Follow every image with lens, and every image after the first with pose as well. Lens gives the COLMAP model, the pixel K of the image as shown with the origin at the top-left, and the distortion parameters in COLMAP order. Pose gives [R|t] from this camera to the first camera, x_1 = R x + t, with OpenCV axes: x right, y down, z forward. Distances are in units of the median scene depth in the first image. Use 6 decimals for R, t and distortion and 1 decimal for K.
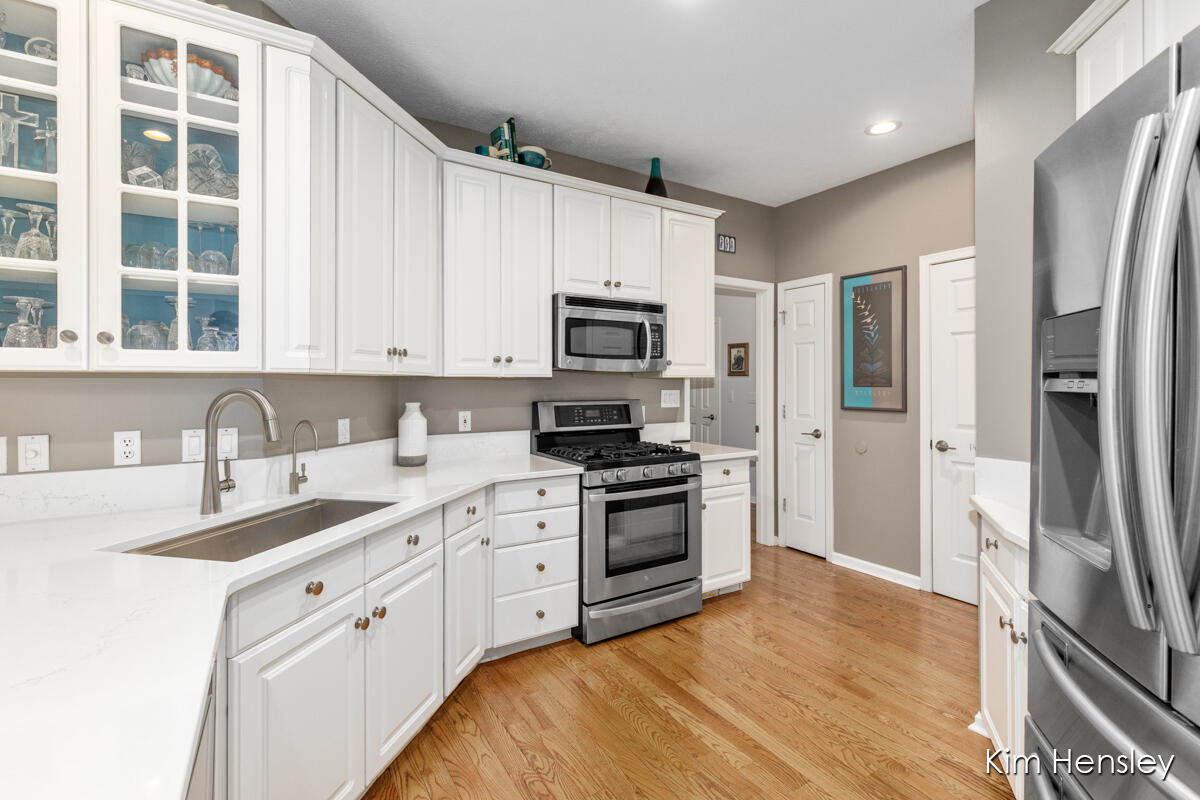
lens RADIAL K [[545.6, 0, 601.5], [0, 545.6, 383.1], [0, 0, 1]] dist [0.002933, 0.000455]
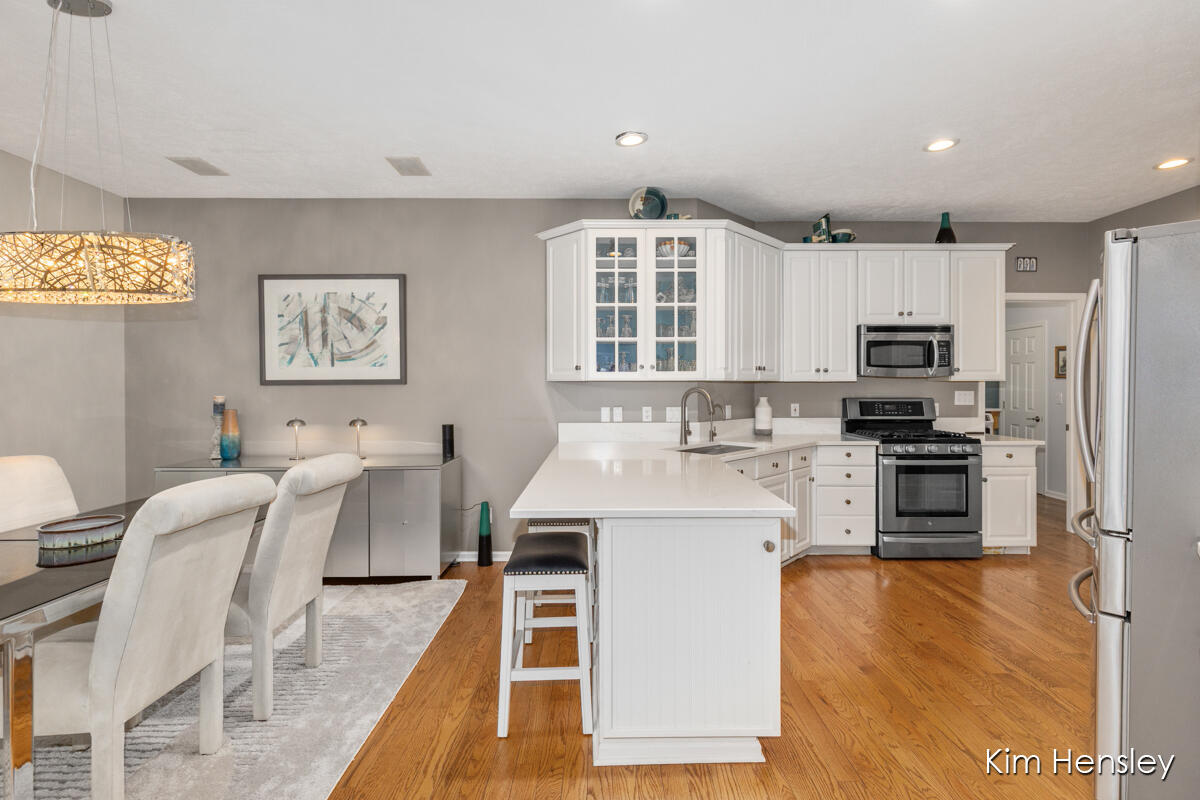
lens RADIAL K [[545.6, 0, 601.5], [0, 545.6, 383.1], [0, 0, 1]] dist [0.002933, 0.000455]
pose [[0.852960, -0.002821, -0.521969, 0.091267], [0.000590, 0.999990, -0.004440, -0.000019], [0.521976, 0.003480, 0.852953, -0.621007]]
